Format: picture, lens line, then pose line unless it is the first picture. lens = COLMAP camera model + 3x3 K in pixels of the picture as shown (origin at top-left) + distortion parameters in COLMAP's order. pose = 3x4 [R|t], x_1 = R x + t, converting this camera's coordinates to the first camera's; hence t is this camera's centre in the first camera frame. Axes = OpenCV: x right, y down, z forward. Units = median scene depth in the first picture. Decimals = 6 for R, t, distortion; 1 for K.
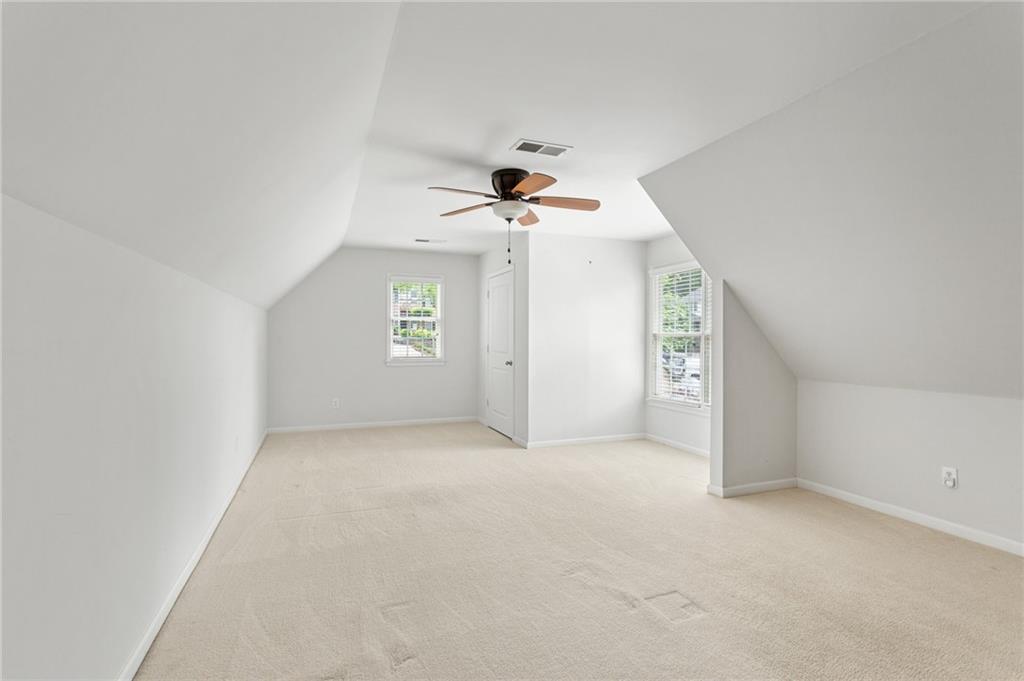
lens RADIAL K [[489.5, 0, 512.1], [0, 489.5, 344.5], [0, 0, 1]] dist [0.002559, 0.000106]
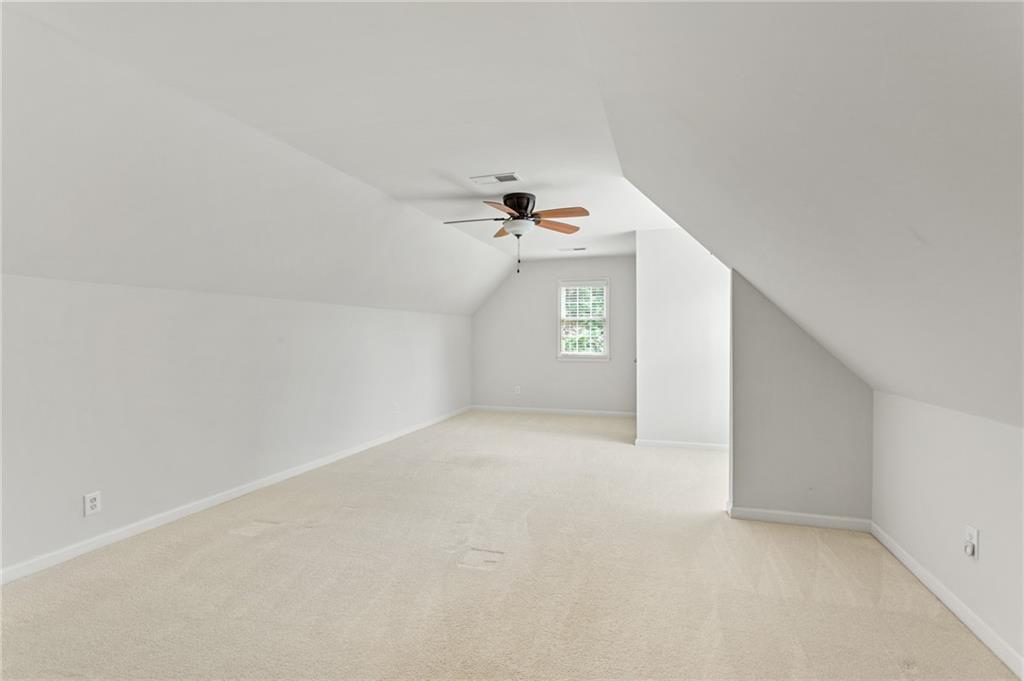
lens RADIAL K [[489.5, 0, 508.4], [0, 489.5, 335.8], [0, 0, 1]] dist [0.002559, 0.000106]
pose [[0.777763, -0.000697, -0.628557, 0.679045], [-0.009343, 0.999876, -0.012669, 0.002471], [0.628488, 0.015726, 0.777660, 0.062133]]
